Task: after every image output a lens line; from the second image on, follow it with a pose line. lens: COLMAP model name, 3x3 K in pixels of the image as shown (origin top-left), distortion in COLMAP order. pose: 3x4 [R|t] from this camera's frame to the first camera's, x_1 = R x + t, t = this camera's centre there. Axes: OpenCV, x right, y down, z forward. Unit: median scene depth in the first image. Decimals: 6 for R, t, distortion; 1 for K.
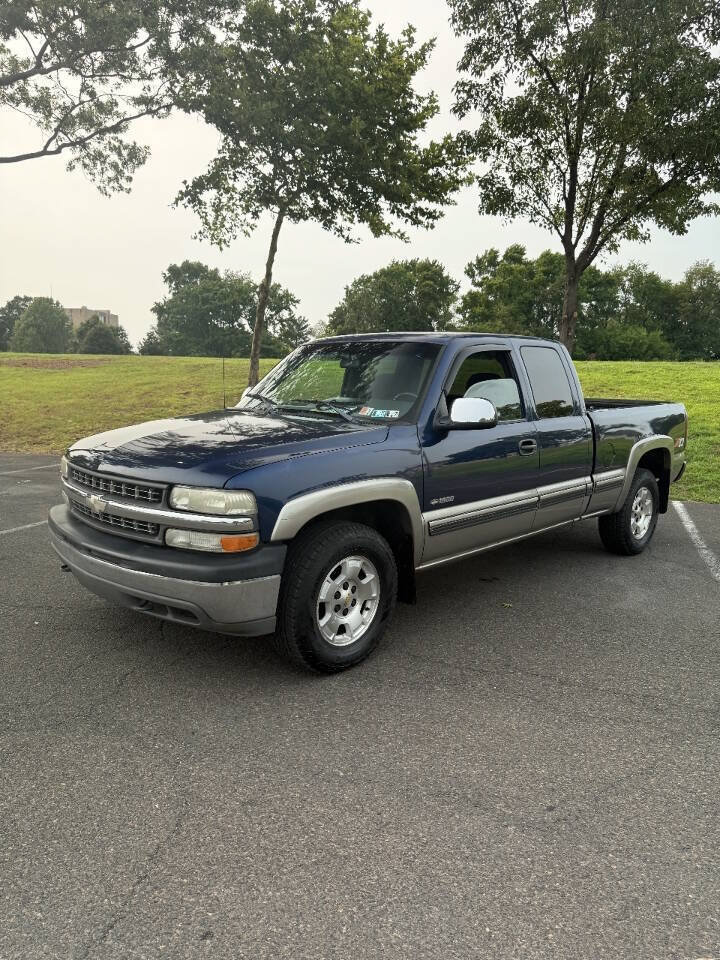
lens RADIAL K [[677.0, 0, 359.4], [0, 677.0, 486.1], [0, 0, 1]] dist [0.027140, -0.044856]
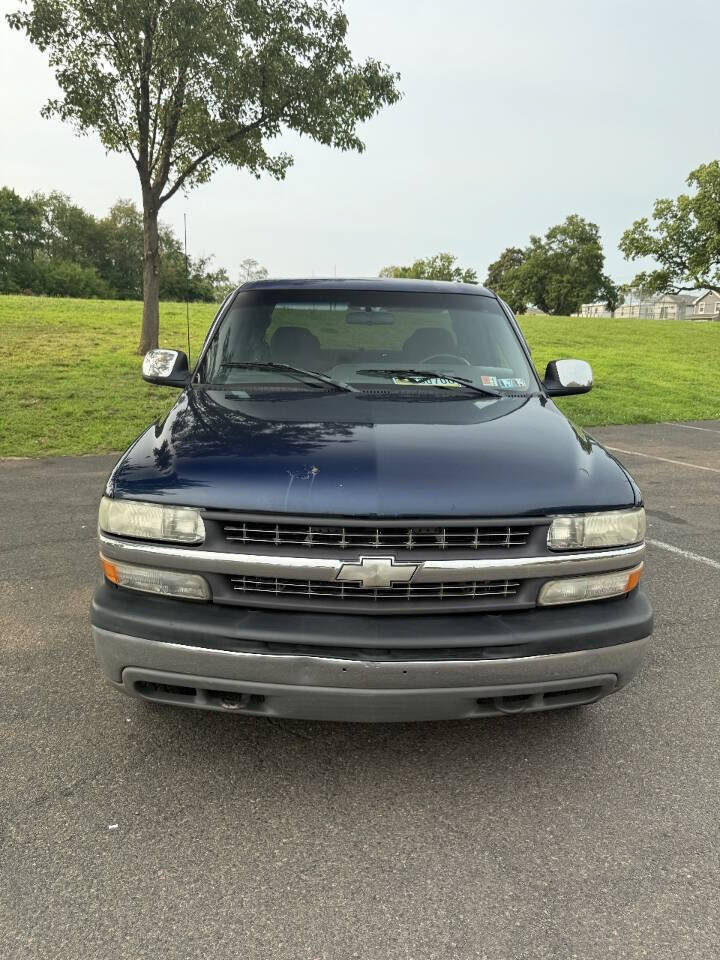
lens RADIAL K [[677.0, 0, 359.4], [0, 677.0, 486.1], [0, 0, 1]] dist [0.027140, -0.044856]
pose [[0.706089, -0.164976, 0.688637, -0.173596], [0.103574, 0.986085, 0.130037, -0.027570], [-0.700508, -0.020492, 0.713351, 0.132080]]
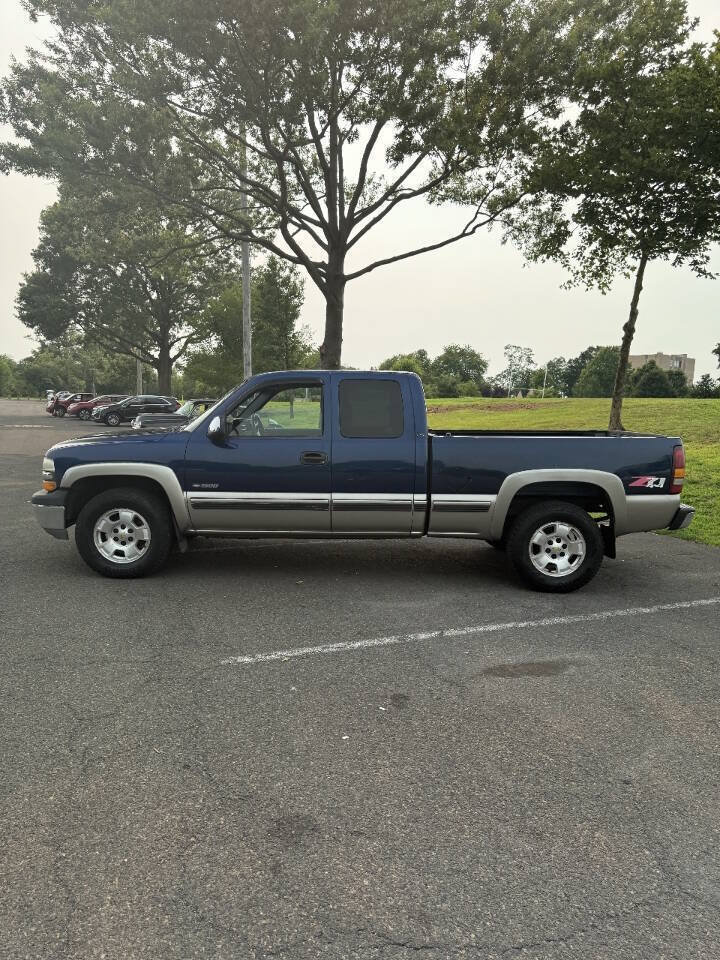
lens RADIAL K [[677.0, 0, 359.4], [0, 677.0, 486.1], [0, 0, 1]] dist [0.027140, -0.044856]
pose [[0.672687, 0.078416, -0.735760, 0.335464], [-0.126602, 0.991903, -0.010034, -0.001432], [0.729016, 0.099898, 0.677168, 0.062685]]
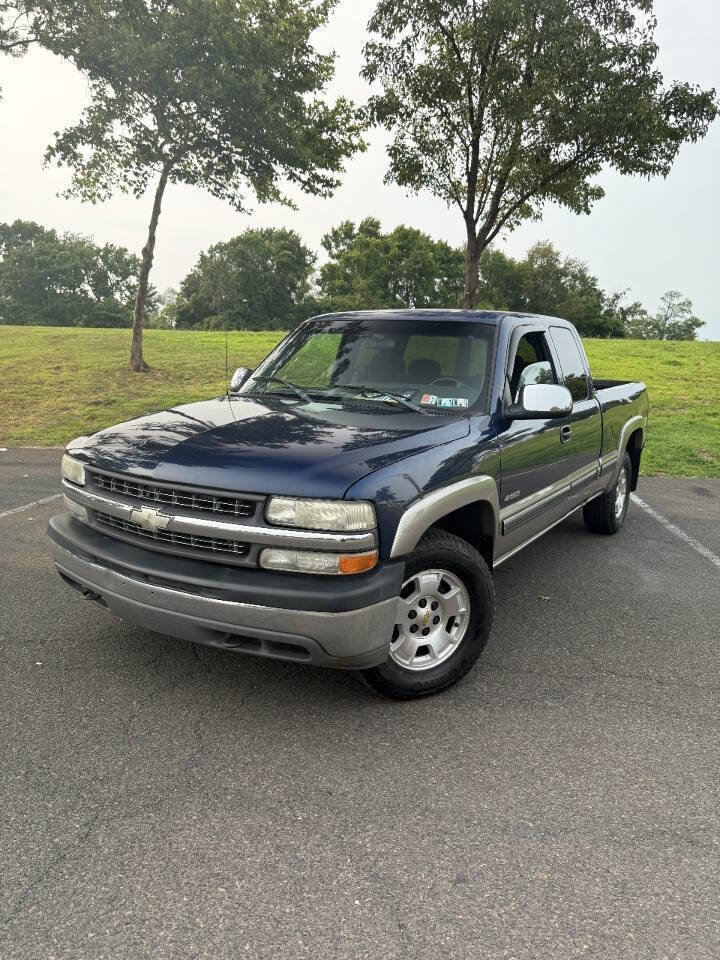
lens RADIAL K [[677.0, 0, 359.4], [0, 677.0, 486.1], [0, 0, 1]] dist [0.027140, -0.044856]
pose [[0.978165, -0.035345, 0.204804, -0.068198], [0.027218, 0.998731, 0.042365, -0.009190], [-0.206042, -0.035865, 0.977886, 0.034609]]
